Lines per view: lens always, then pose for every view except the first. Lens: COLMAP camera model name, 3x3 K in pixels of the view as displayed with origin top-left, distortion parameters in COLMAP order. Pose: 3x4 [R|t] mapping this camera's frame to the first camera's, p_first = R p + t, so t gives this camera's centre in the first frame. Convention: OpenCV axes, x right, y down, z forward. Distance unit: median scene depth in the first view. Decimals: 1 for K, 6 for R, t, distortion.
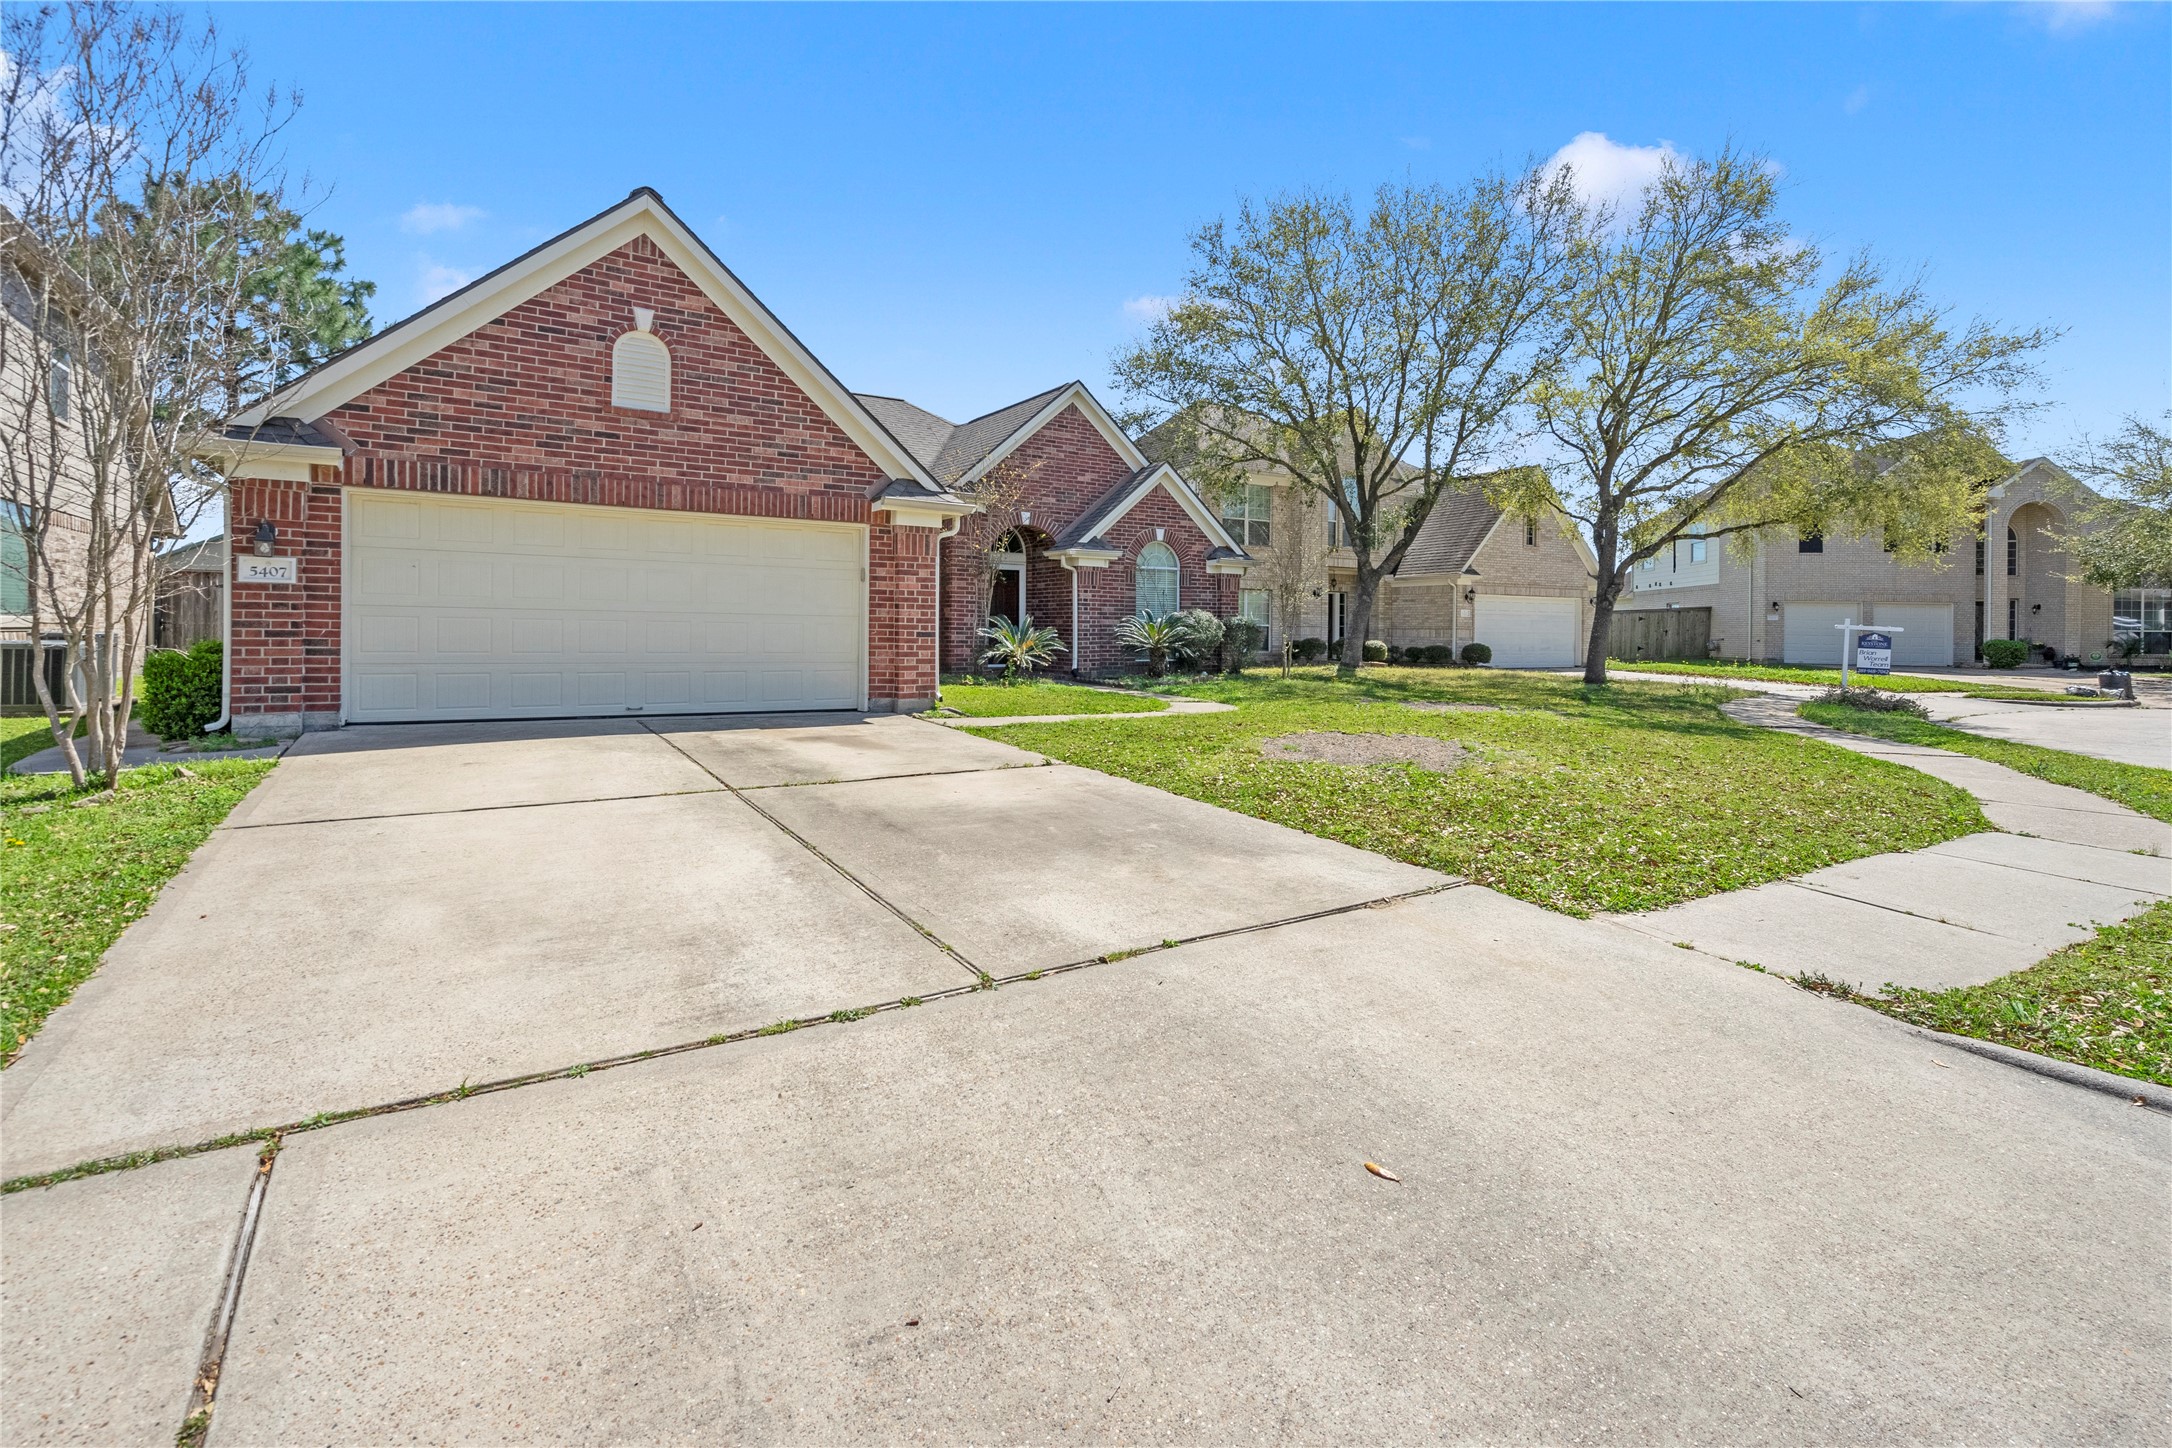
lens RADIAL K [[988.0, 0, 1081.0], [0, 988.0, 637.4], [0, 0, 1]] dist [-0.007271, 0.003940]
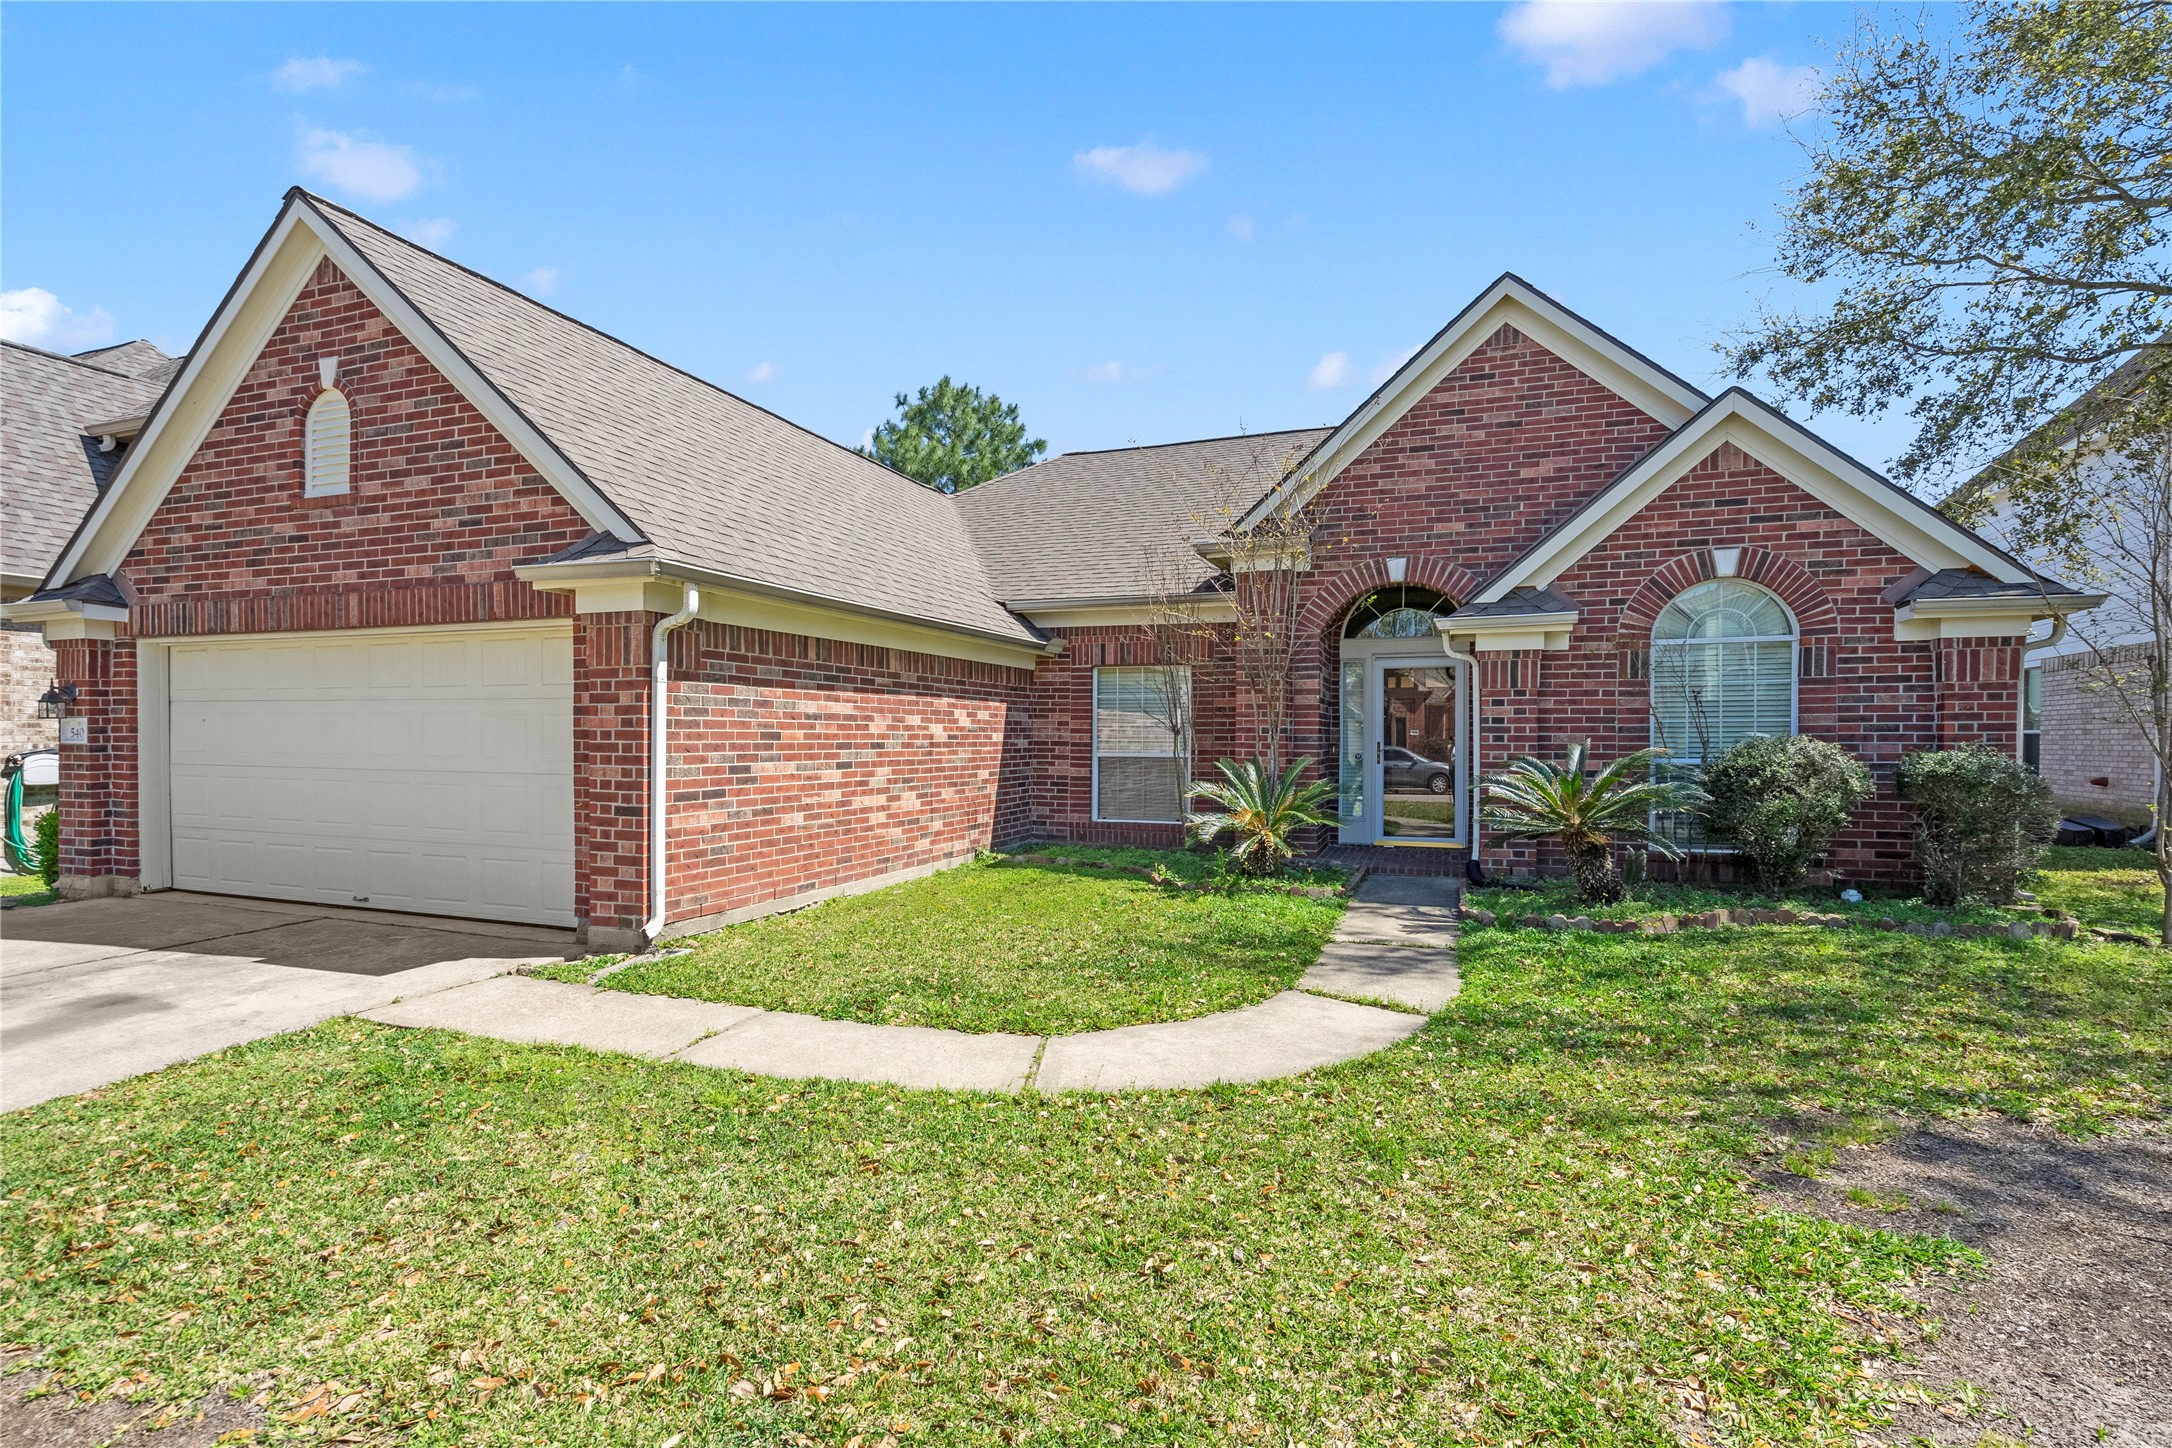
lens RADIAL K [[988.0, 0, 1091.7], [0, 988.0, 754.8], [0, 0, 1]] dist [-0.007271, 0.003940]
pose [[0.613929, 0.005140, -0.789344, 0.453203], [-0.000610, 0.999982, 0.006037, -0.039710], [0.789361, -0.003225, 0.613921, 0.929897]]
